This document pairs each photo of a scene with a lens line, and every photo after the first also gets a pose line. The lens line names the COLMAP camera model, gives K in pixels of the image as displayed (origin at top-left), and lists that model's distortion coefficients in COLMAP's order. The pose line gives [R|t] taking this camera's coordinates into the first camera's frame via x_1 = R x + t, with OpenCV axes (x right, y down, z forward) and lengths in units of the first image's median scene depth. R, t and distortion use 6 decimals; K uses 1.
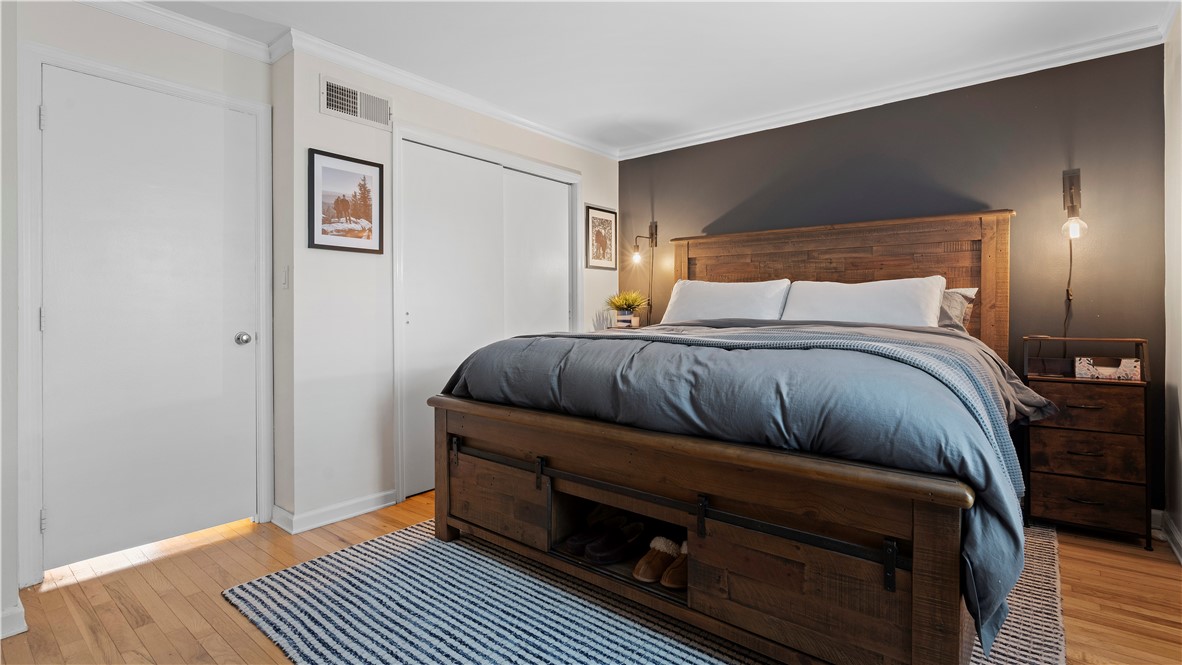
lens RADIAL K [[541.7, 0, 591.7], [0, 541.7, 324.7], [0, 0, 1]] dist [-0.000866, 0.000527]
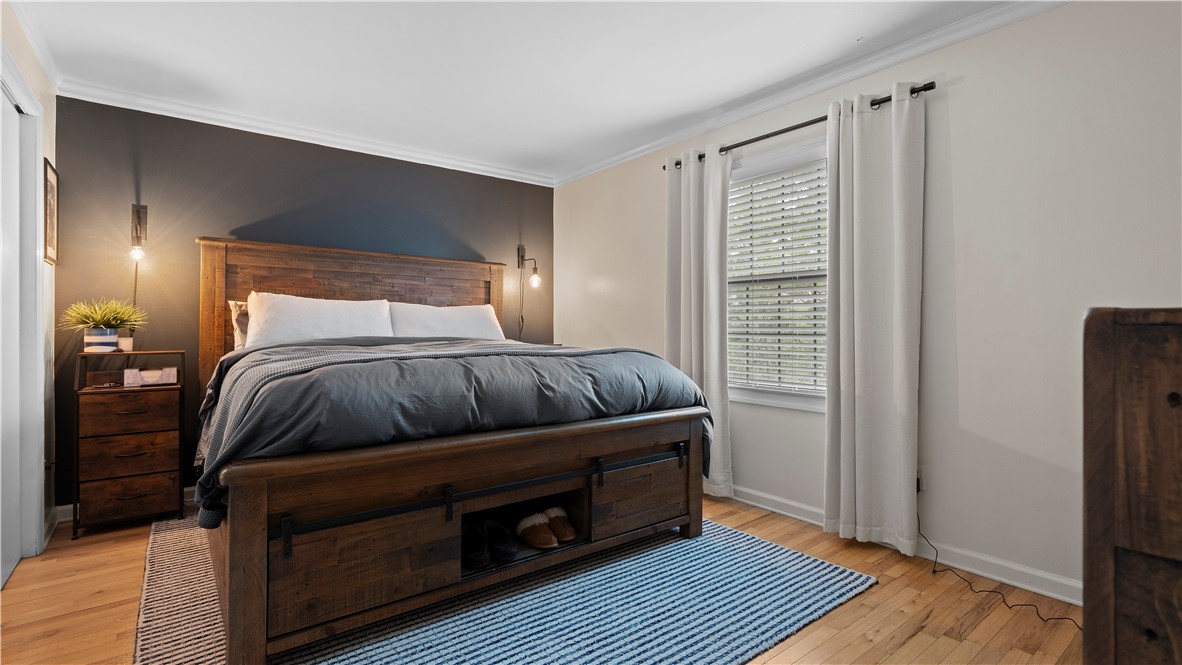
lens RADIAL K [[541.7, 0, 591.7], [0, 541.7, 324.7], [0, 0, 1]] dist [-0.000866, 0.000527]
pose [[0.236331, 0.004197, 0.971663, -0.937969], [0.022454, 0.999700, -0.009779, -0.020839], [-0.971413, 0.024129, 0.236166, 0.520098]]
